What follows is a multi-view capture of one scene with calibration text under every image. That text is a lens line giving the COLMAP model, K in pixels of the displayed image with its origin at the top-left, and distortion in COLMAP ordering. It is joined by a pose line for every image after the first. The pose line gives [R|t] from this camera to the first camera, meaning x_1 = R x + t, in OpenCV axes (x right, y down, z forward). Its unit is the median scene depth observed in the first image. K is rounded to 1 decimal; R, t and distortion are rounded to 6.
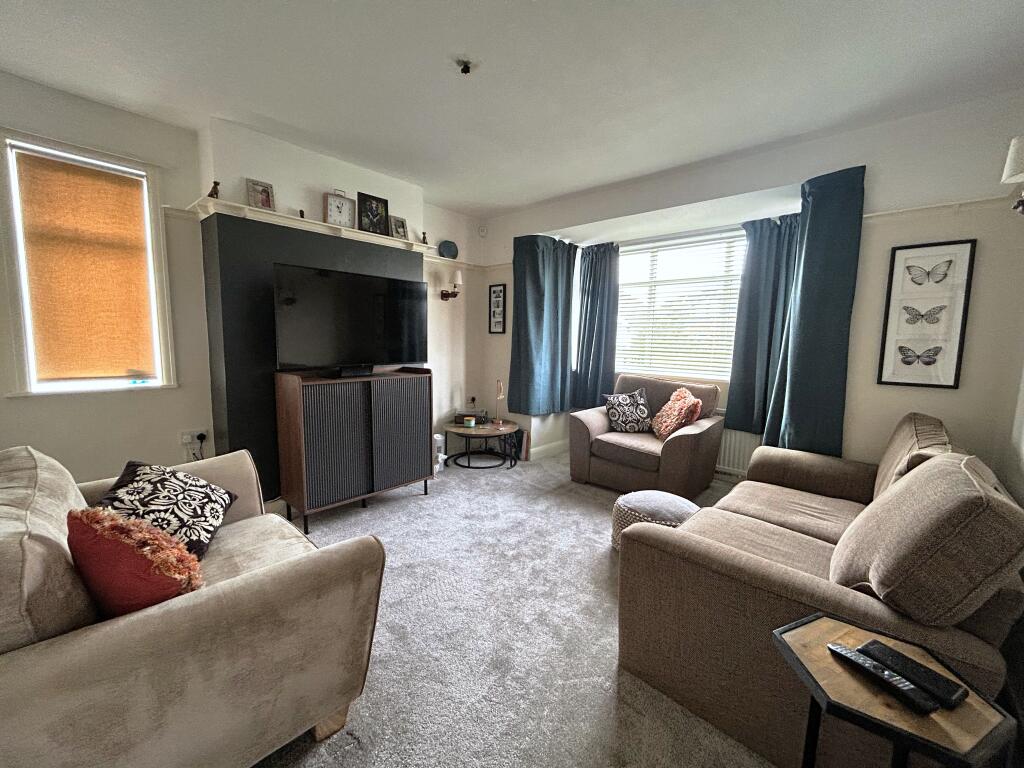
lens RADIAL K [[414.1, 0, 513.2], [0, 414.1, 380.0], [0, 0, 1]] dist [0.003510, 0.000272]
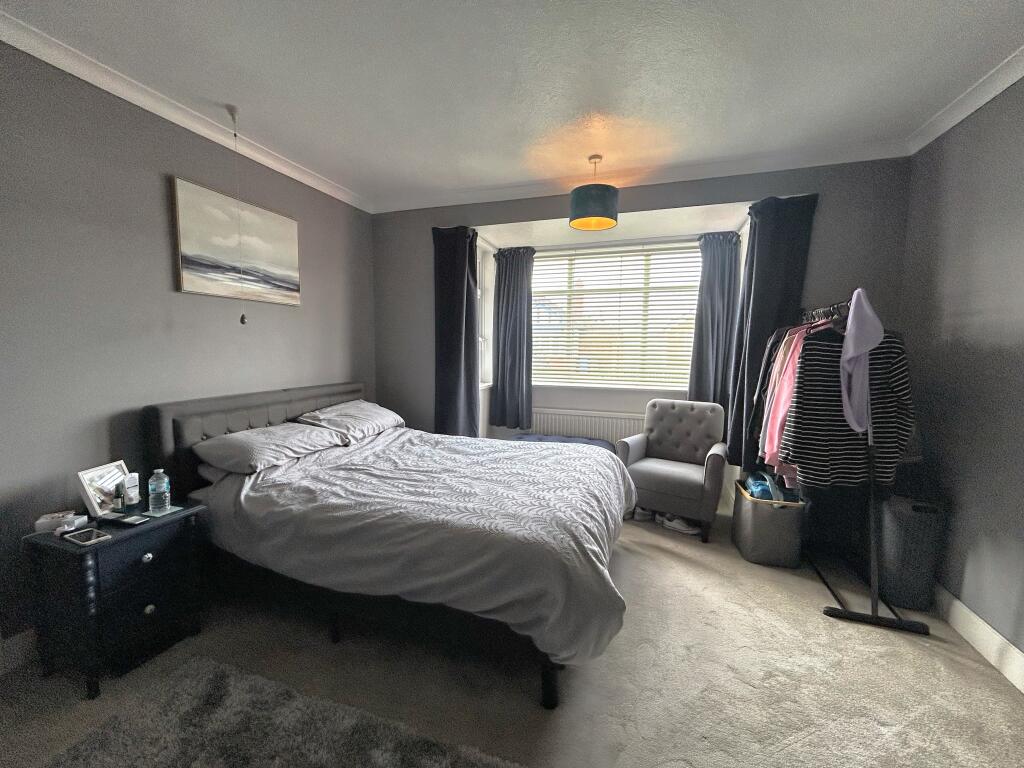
lens RADIAL K [[414.1, 0, 511.5], [0, 414.1, 388.6], [0, 0, 1]] dist [0.003510, 0.000272]
pose [[0.915792, -0.043673, 0.399271, -0.228902], [0.045490, 0.998953, 0.004928, -0.026206], [-0.399068, 0.013650, 0.916820, 0.221262]]
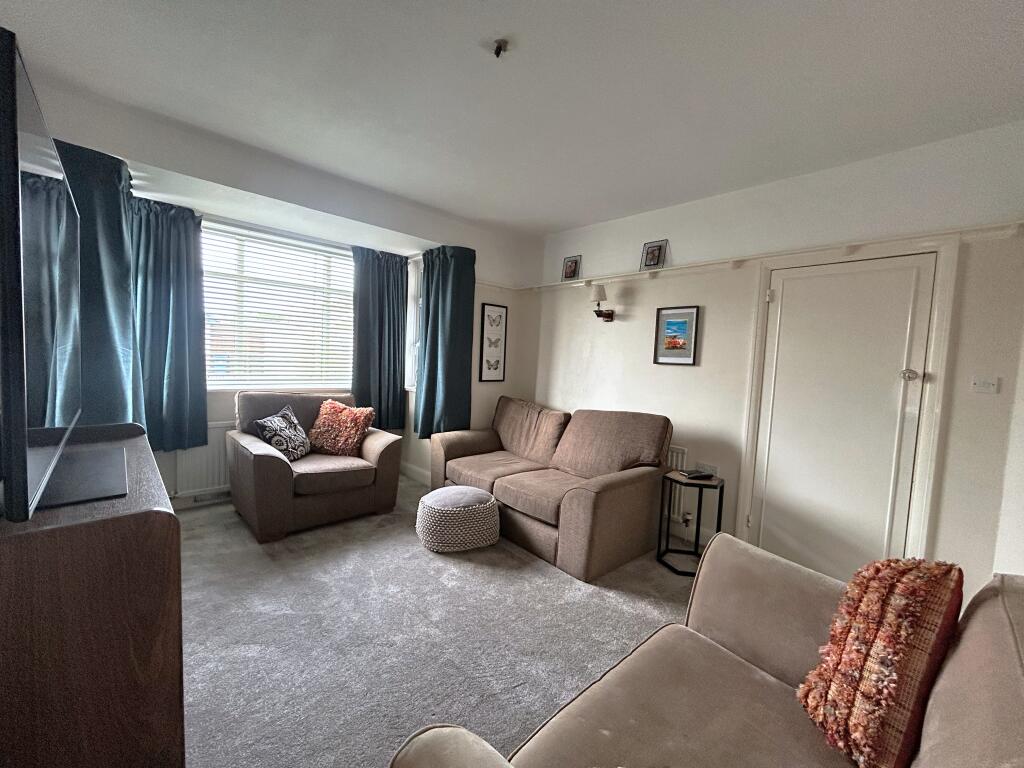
lens RADIAL K [[414.1, 0, 508.6], [0, 414.1, 383.4], [0, 0, 1]] dist [0.003510, 0.000272]
pose [[0.083535, -0.081721, 0.993148, -0.570937], [0.054216, 0.995528, 0.077357, -0.077555], [-0.995029, 0.047383, 0.087592, 0.526622]]
